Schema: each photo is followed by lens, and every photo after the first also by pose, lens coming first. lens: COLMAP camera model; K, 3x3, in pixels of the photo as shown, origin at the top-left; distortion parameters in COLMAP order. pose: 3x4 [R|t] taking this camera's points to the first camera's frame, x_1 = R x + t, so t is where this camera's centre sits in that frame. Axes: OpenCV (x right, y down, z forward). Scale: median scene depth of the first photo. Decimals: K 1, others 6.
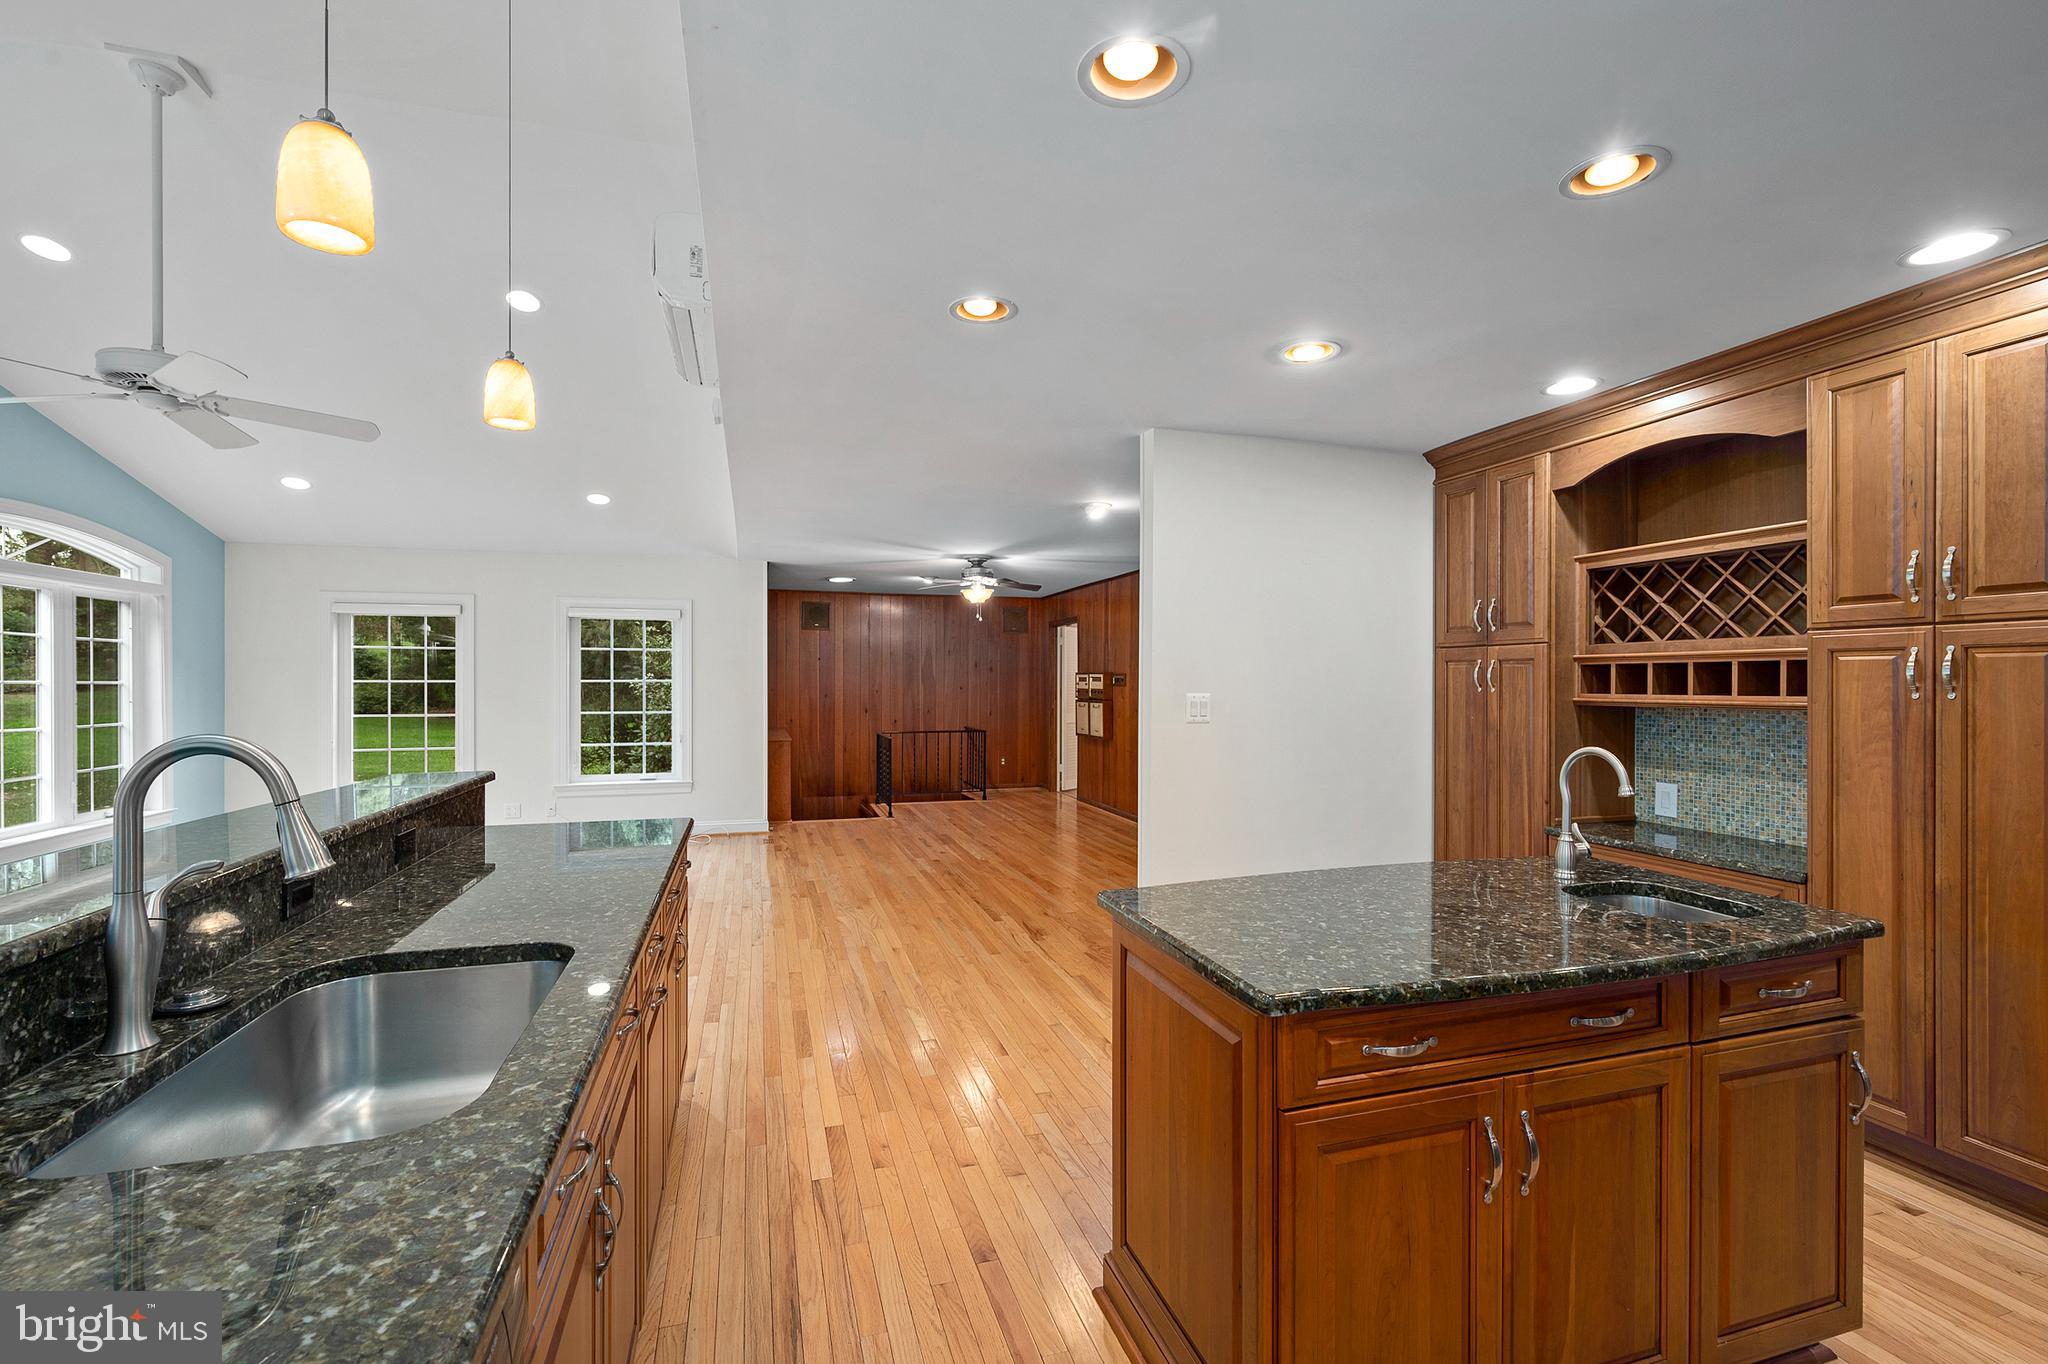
lens RADIAL K [[885.0, 0, 1024.0], [0, 885.0, 682.0], [0, 0, 1]] dist [0.000277, 0.000013]
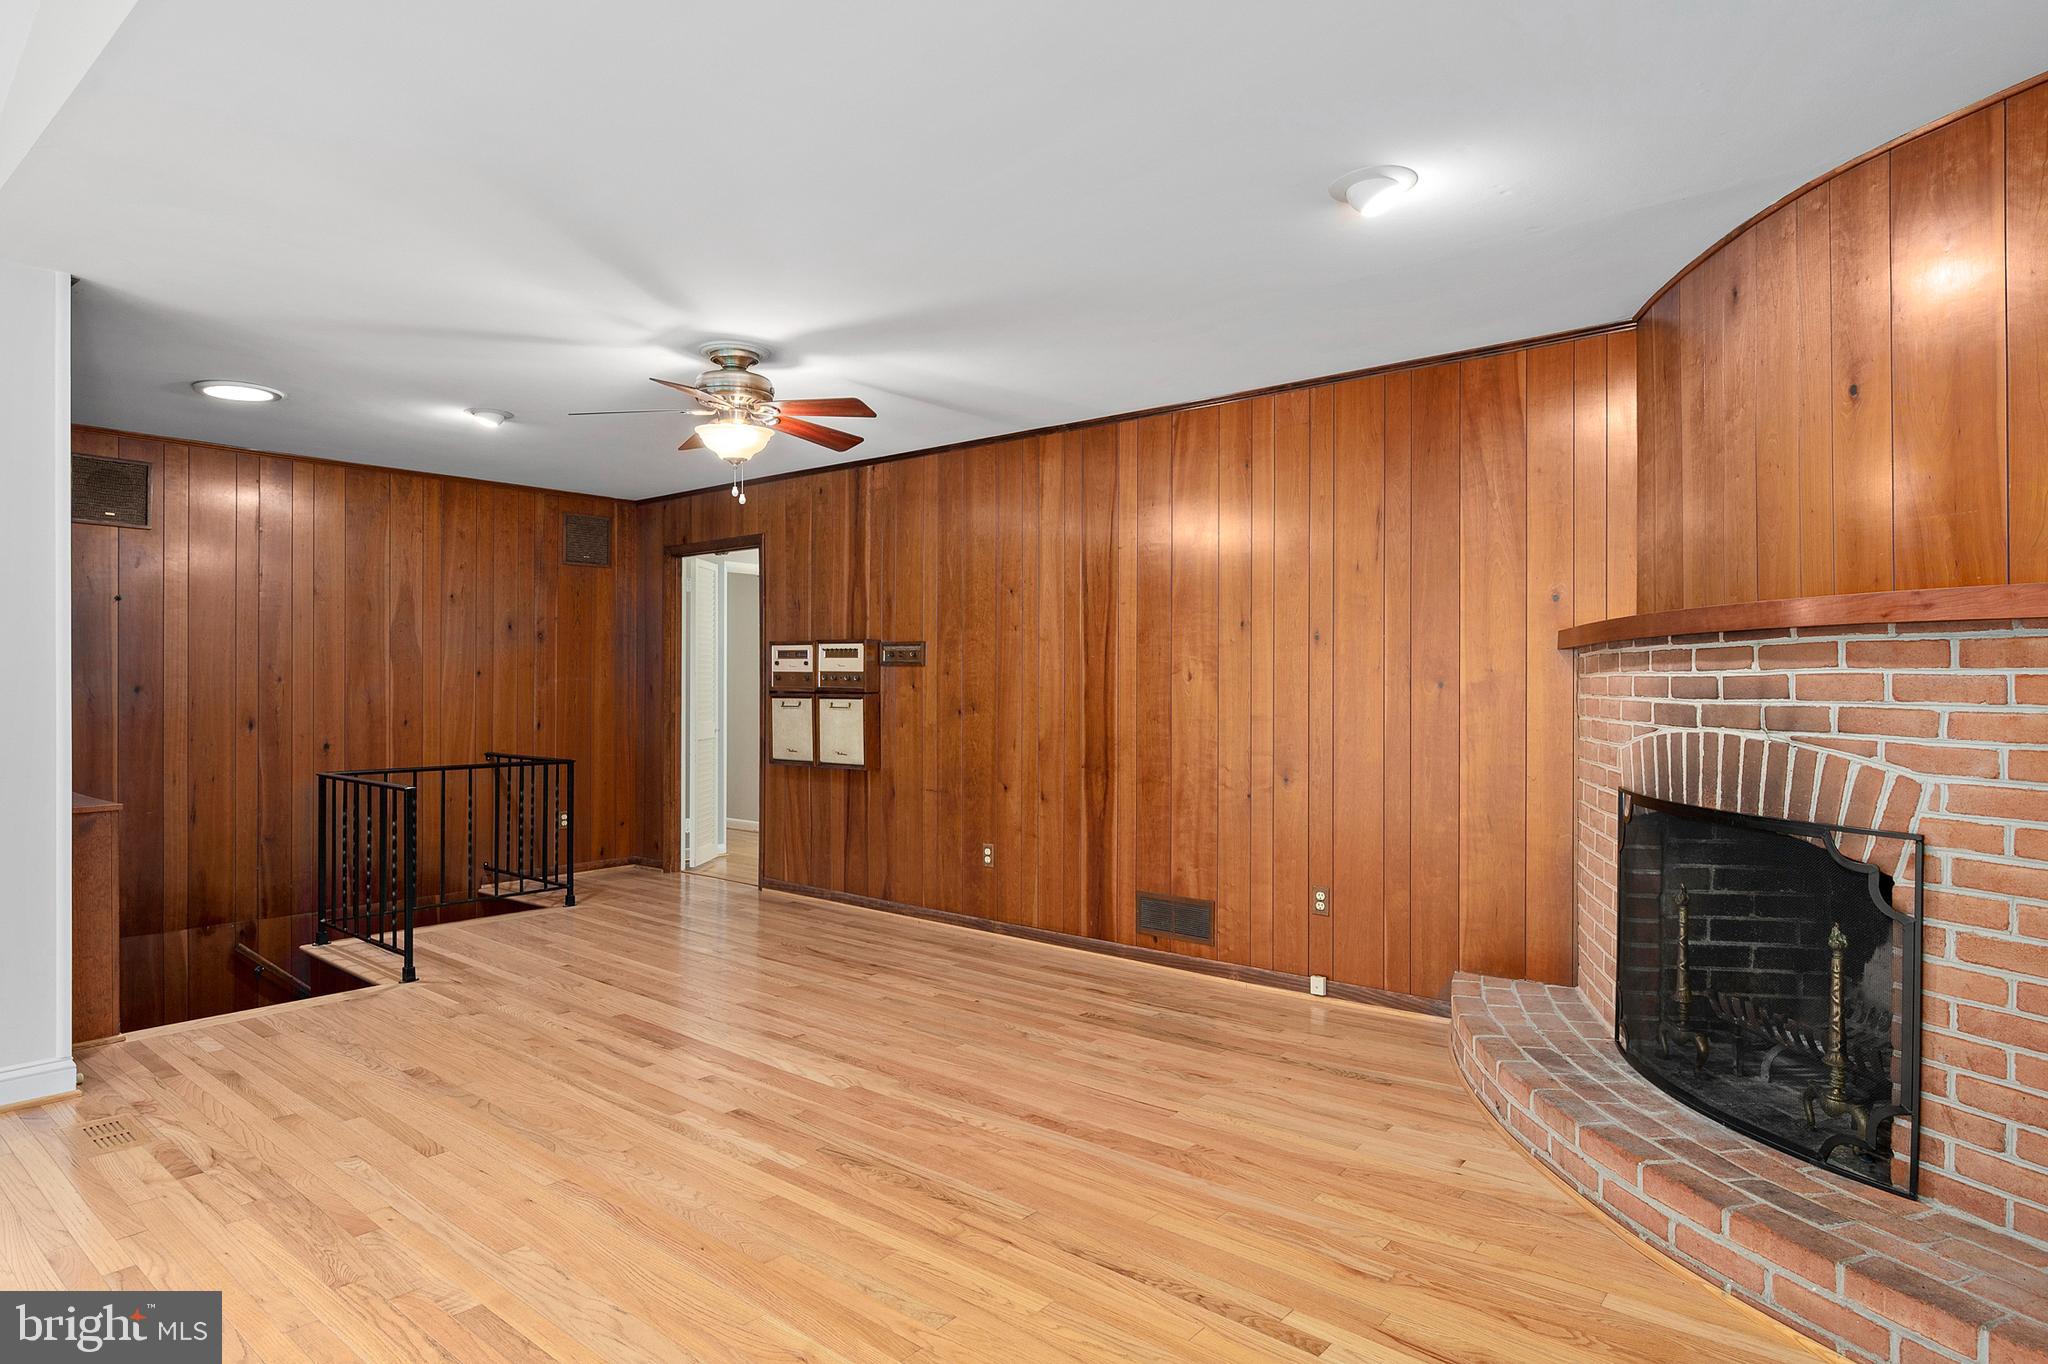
lens RADIAL K [[1139.4, 0, 1024.0], [0, 1139.4, 682.0], [0, 0, 1]] dist [-0.001567, -0.000462]
pose [[0.839681, -0.000738, 0.543079, -0.327920], [-0.000011, 0.999999, 0.001376, 0.021866], [-0.543079, -0.001161, 0.839681, 0.664032]]
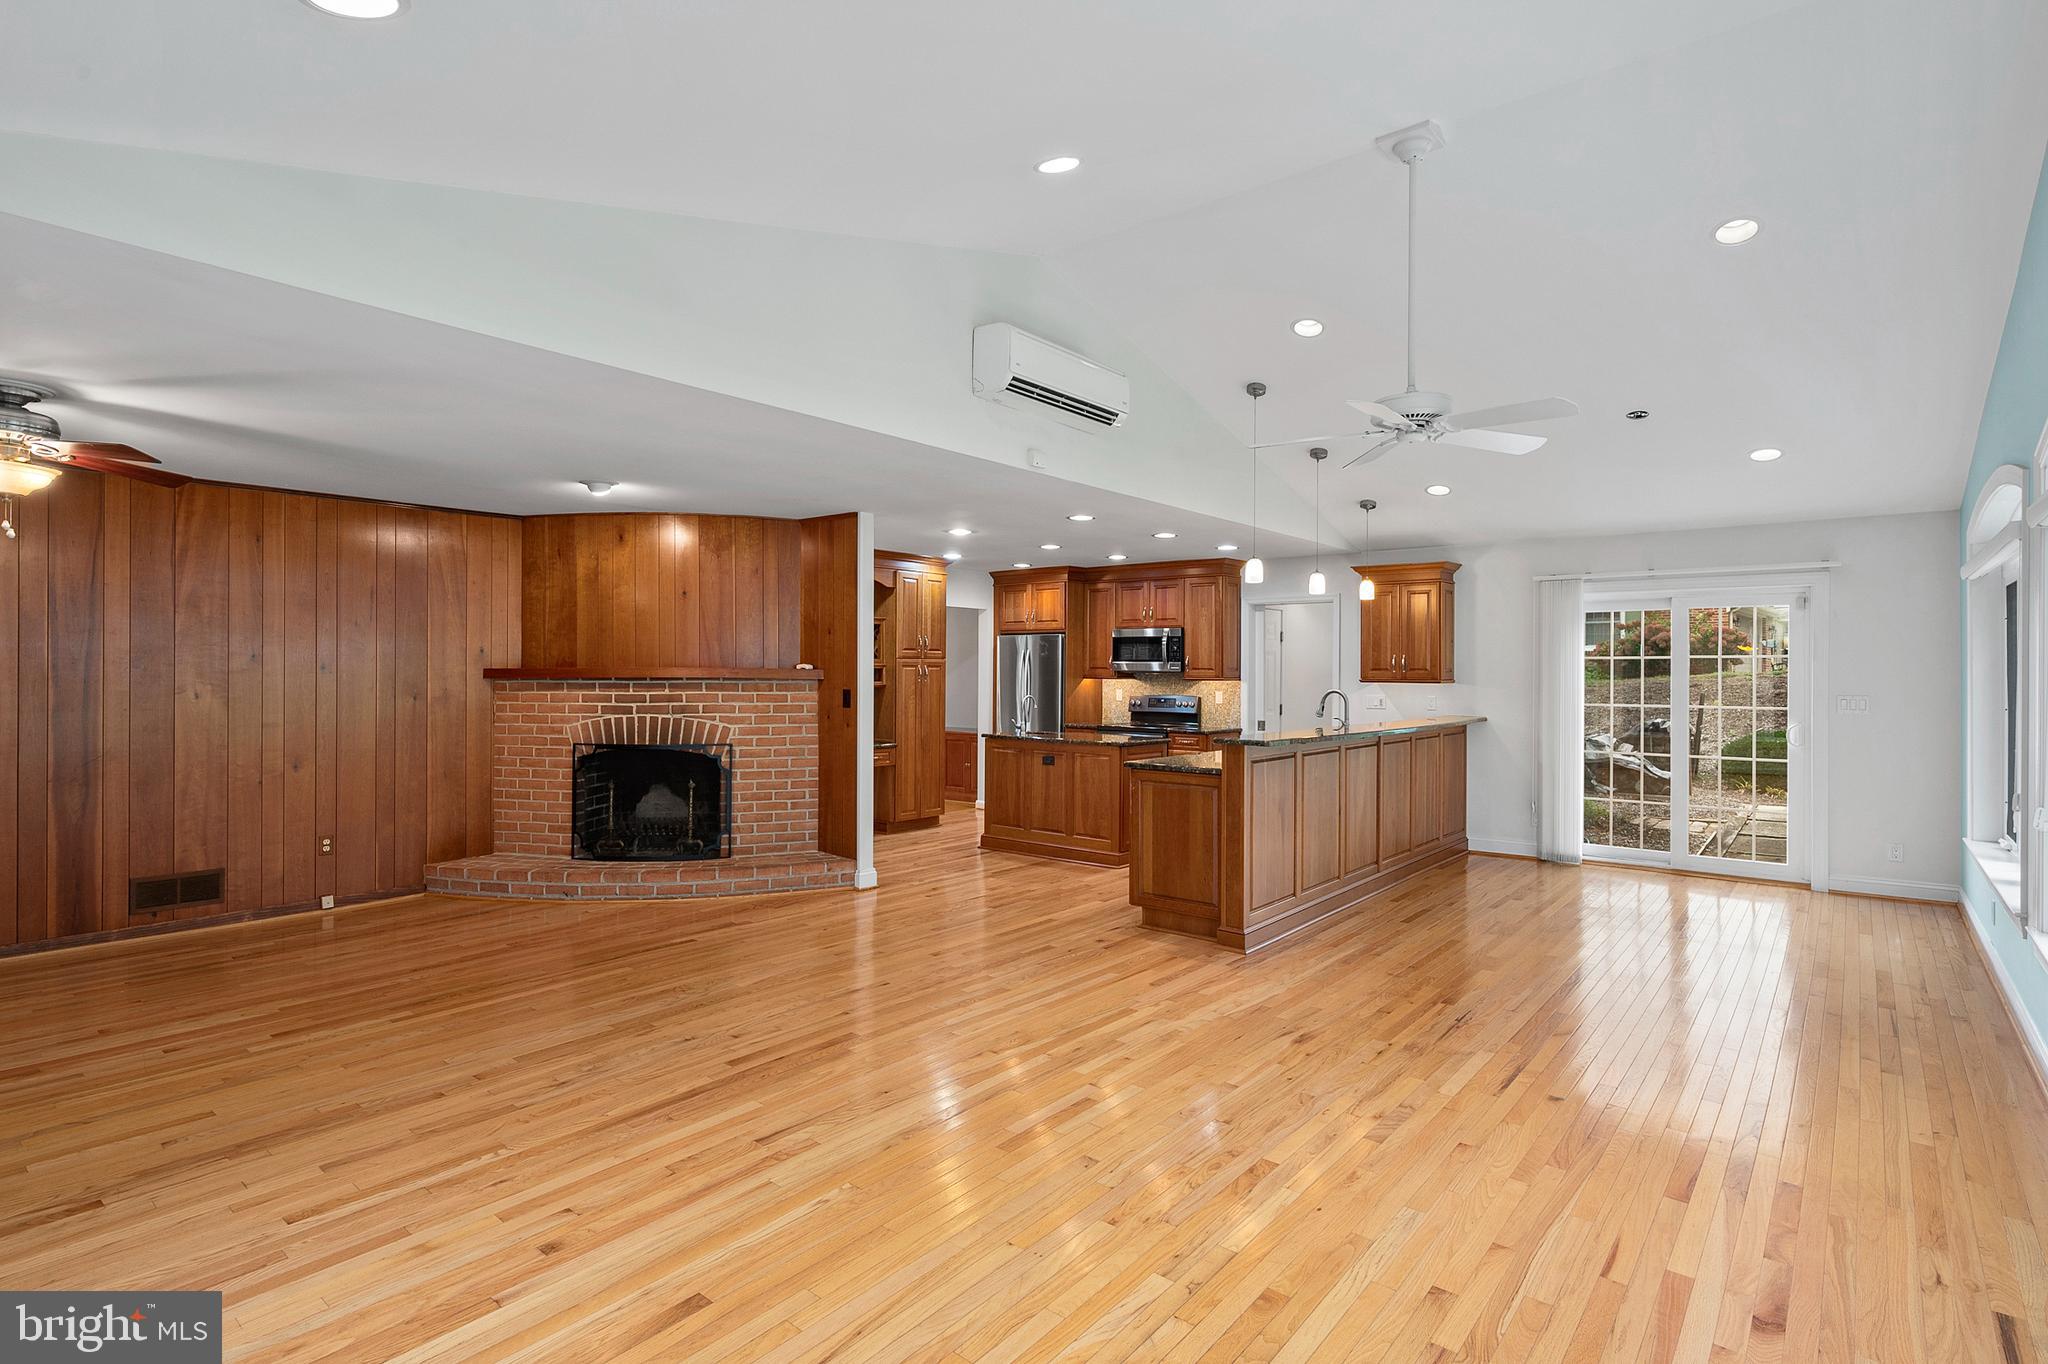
lens RADIAL K [[1007.0, 0, 1019.3], [0, 1007.0, 673.5], [0, 0, 1]] dist [-0.000248, 0.000092]
pose [[-0.548521, -0.002621, 0.836133, -1.014733], [-0.003509, 0.999993, 0.000832, -0.006824], [-0.836129, -0.002478, -0.548527, 1.211525]]
